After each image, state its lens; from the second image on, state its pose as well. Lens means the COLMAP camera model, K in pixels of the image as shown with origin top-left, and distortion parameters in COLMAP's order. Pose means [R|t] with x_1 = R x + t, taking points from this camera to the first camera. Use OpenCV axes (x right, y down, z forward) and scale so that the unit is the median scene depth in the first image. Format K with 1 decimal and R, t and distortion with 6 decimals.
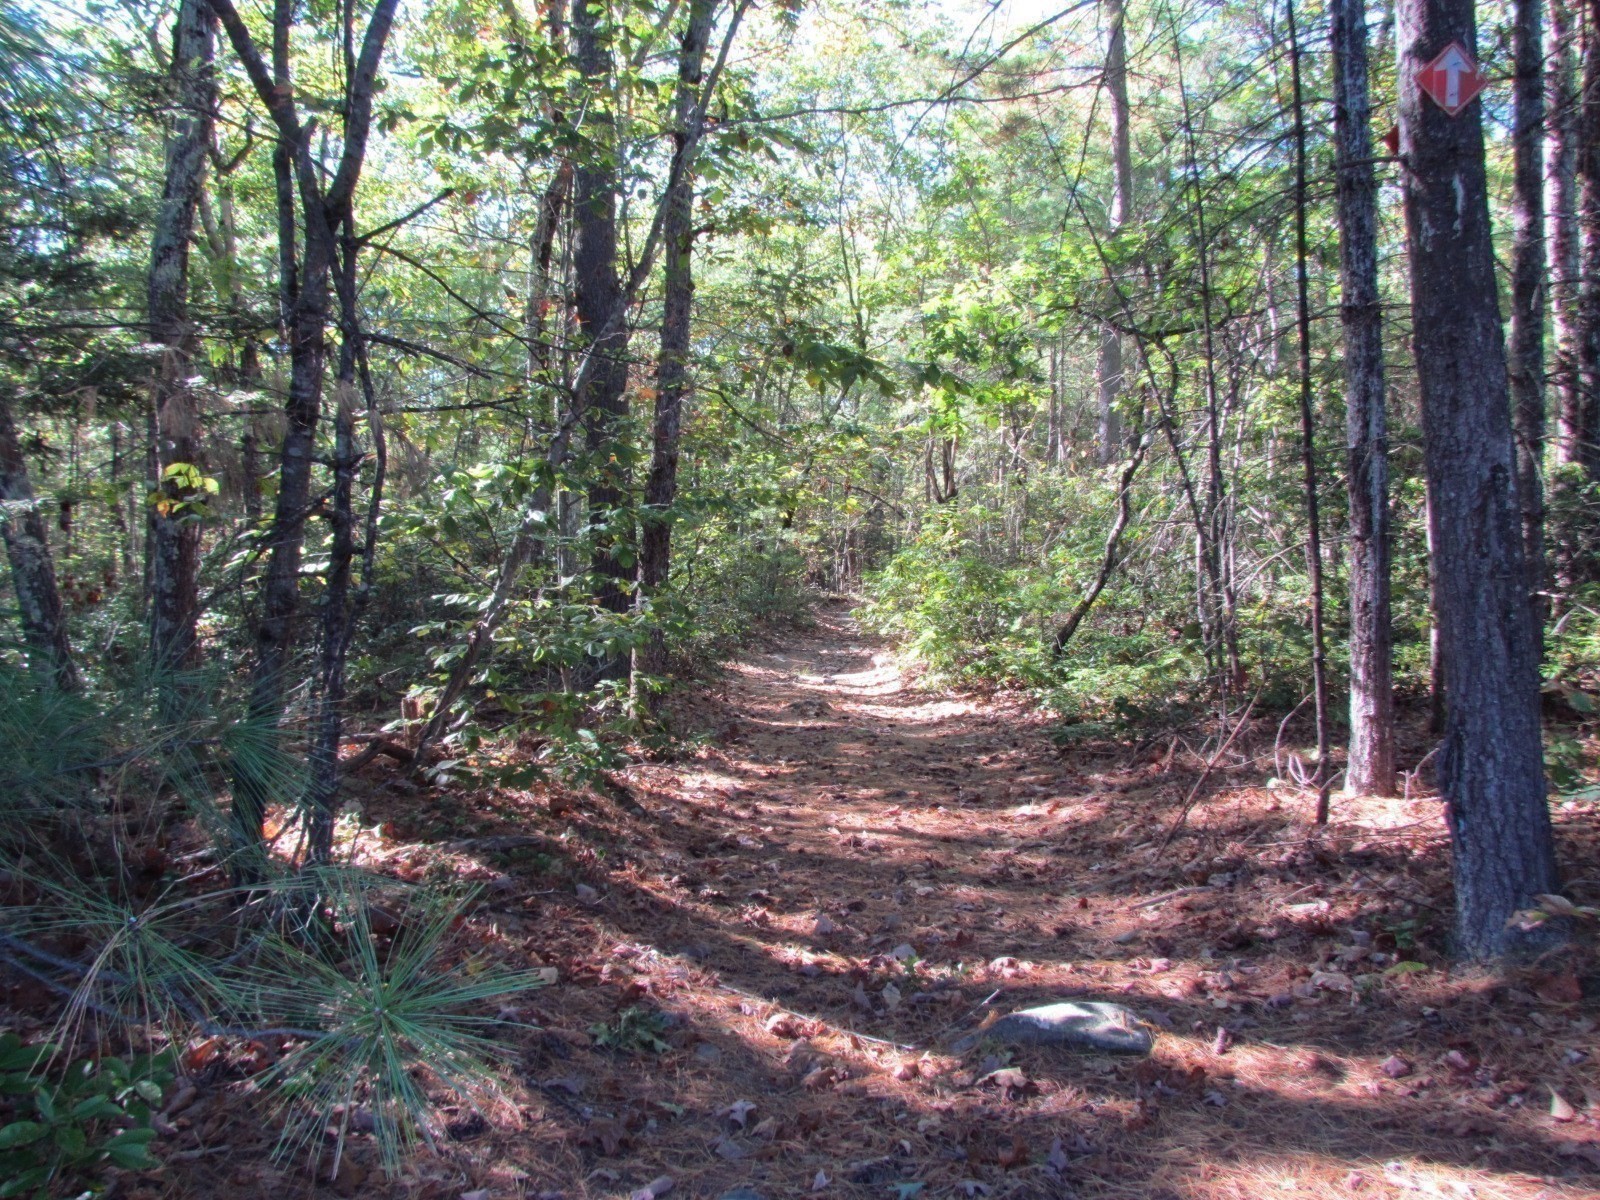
lens RADIAL K [[1292.2, 0, 800.0], [0, 1292.2, 600.0], [0, 0, 1]] dist [-0.000004, -0.000031]
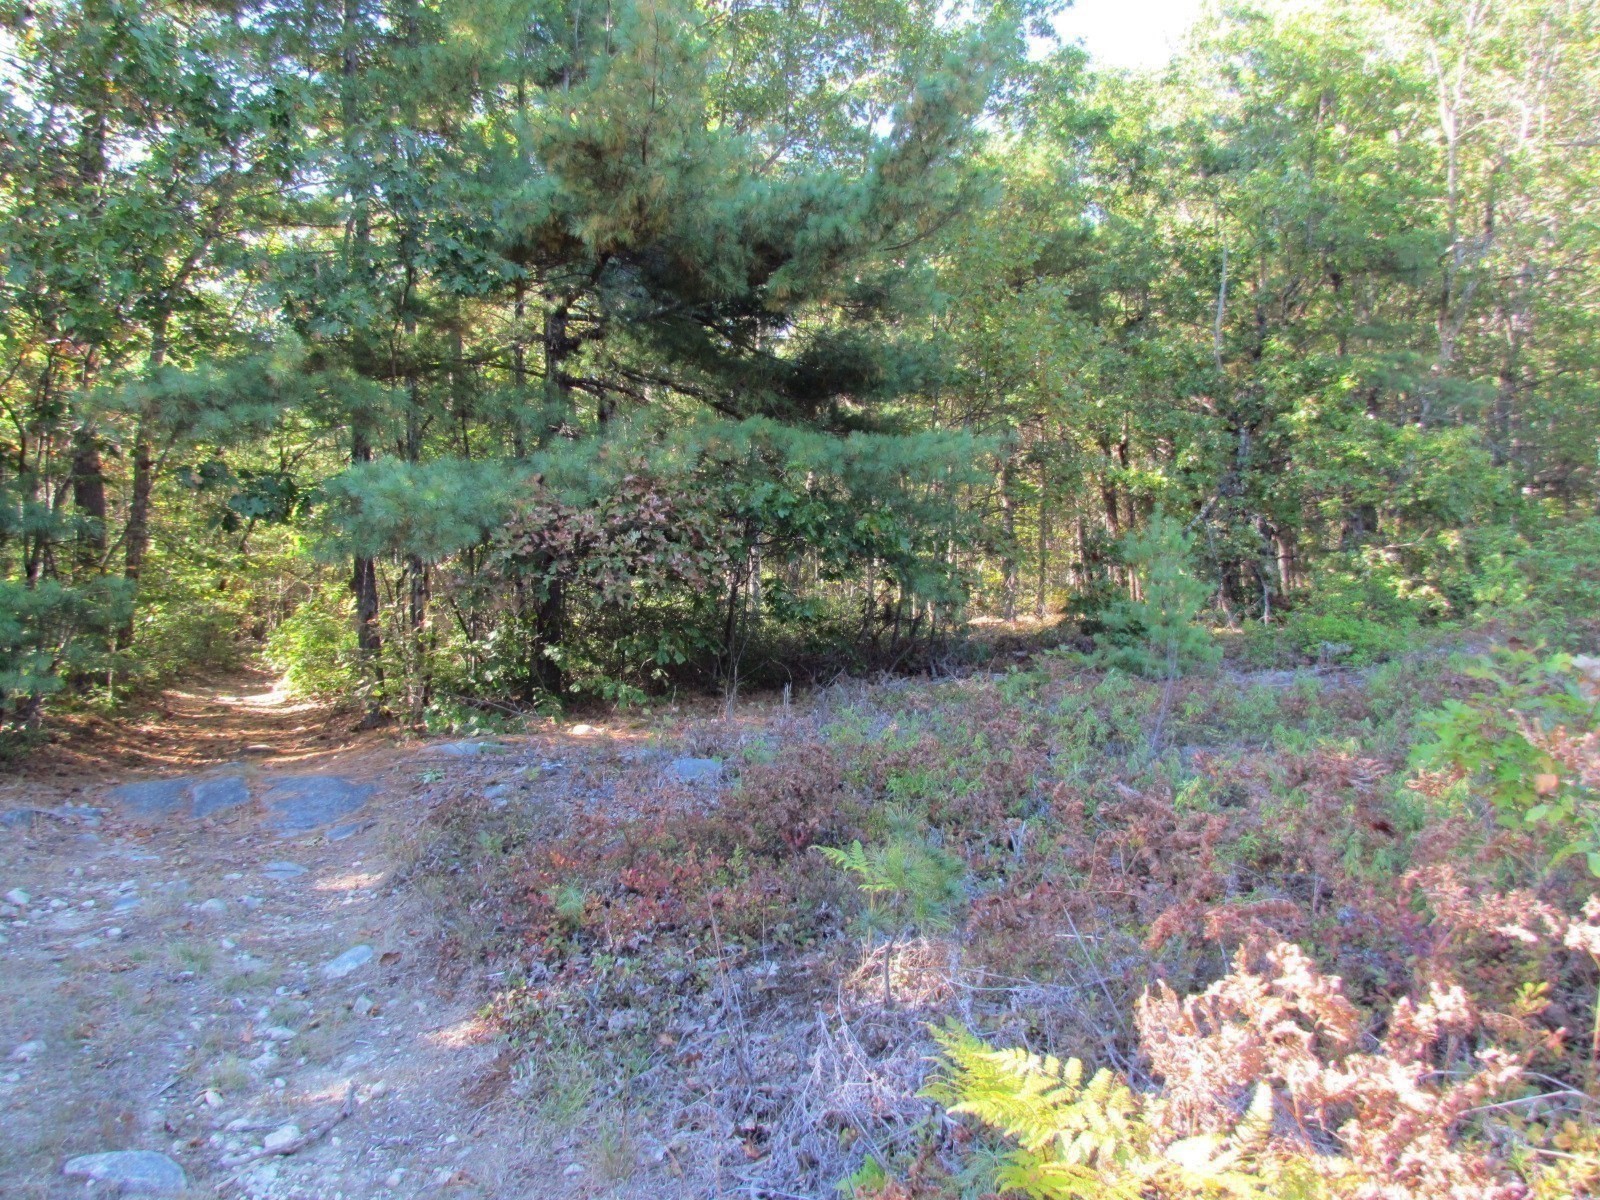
lens RADIAL K [[1100.1, 0, 800.0], [0, 1100.1, 600.0], [0, 0, 1]] dist [-0.005787, 0.000135]
pose [[0.895636, 0.006496, 0.444739, 0.044533], [0.012671, 0.999115, -0.040111, 0.003289], [-0.444606, 0.041561, 0.894761, -0.625136]]
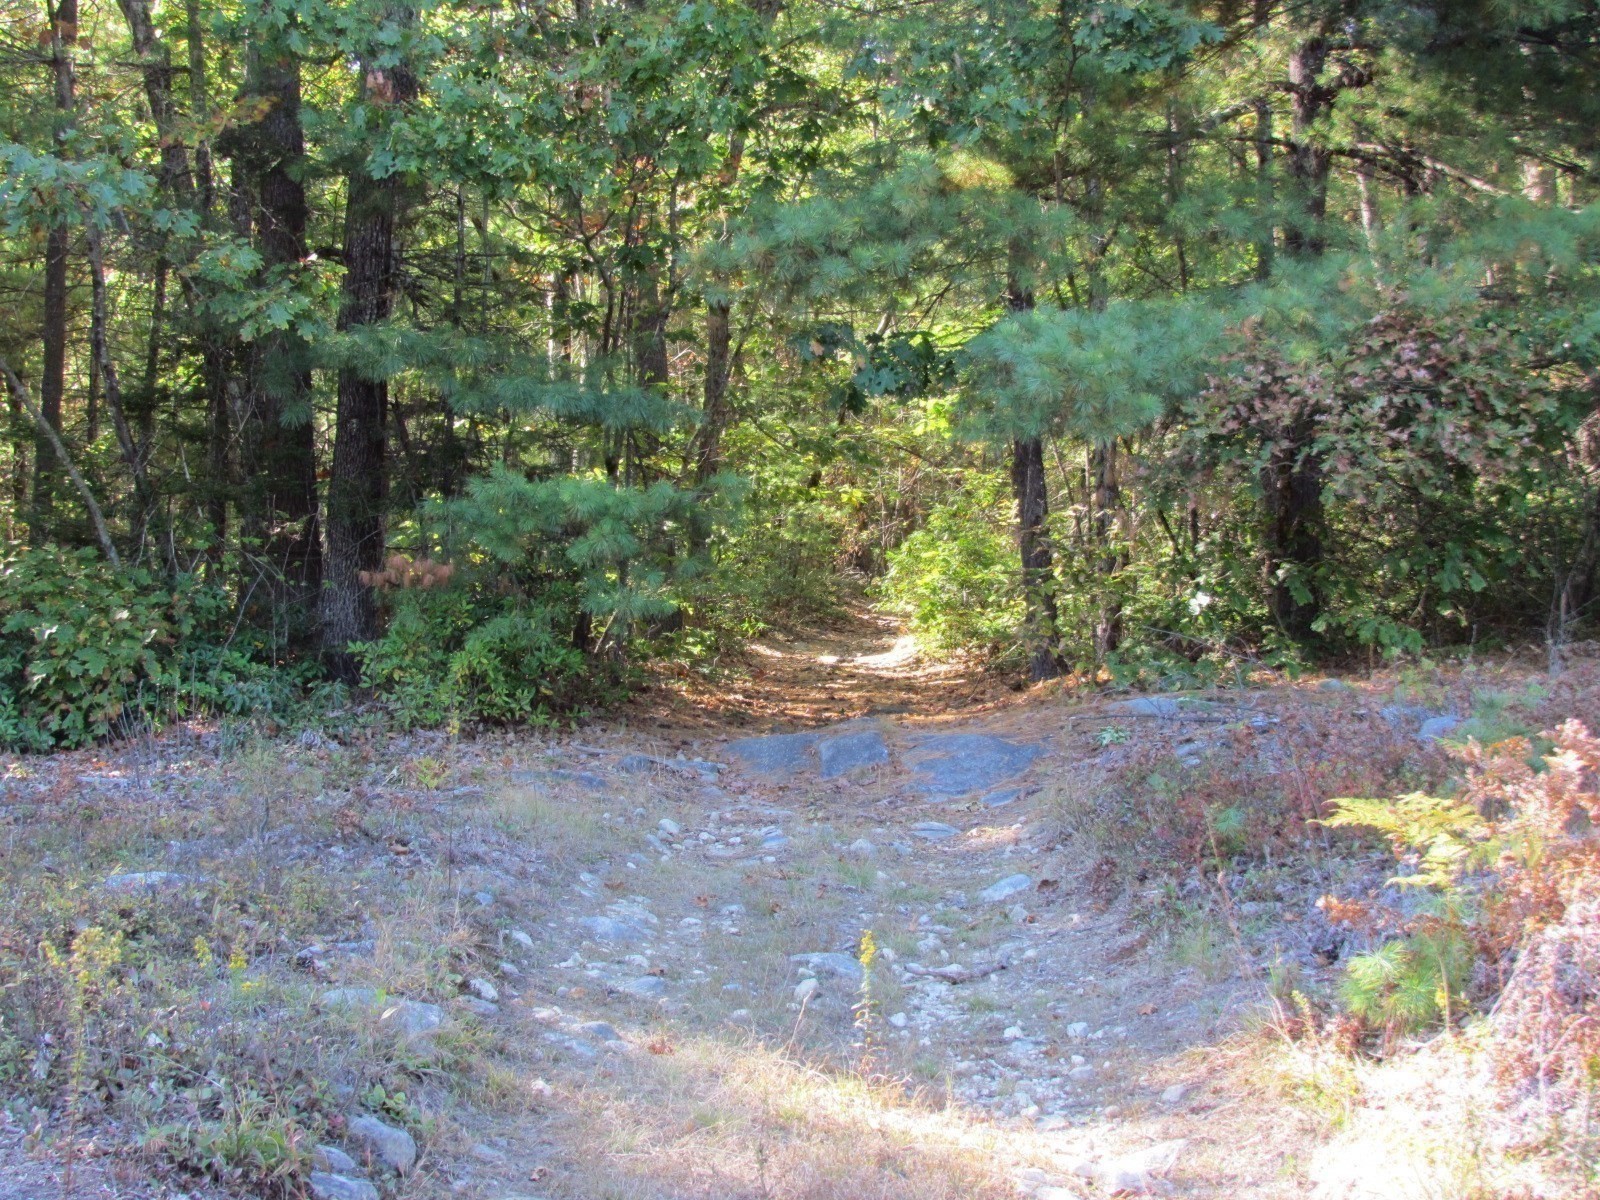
lens RADIAL K [[2347.4, 0, 800.0], [0, 2347.4, 600.0], [0, 0, 1]] dist [-0.194236, -0.018447]
pose [[0.999821, -0.001690, -0.018868, 0.024525], [0.001663, 0.999998, -0.001422, 0.019239], [0.018870, 0.001390, 0.999821, -0.933035]]
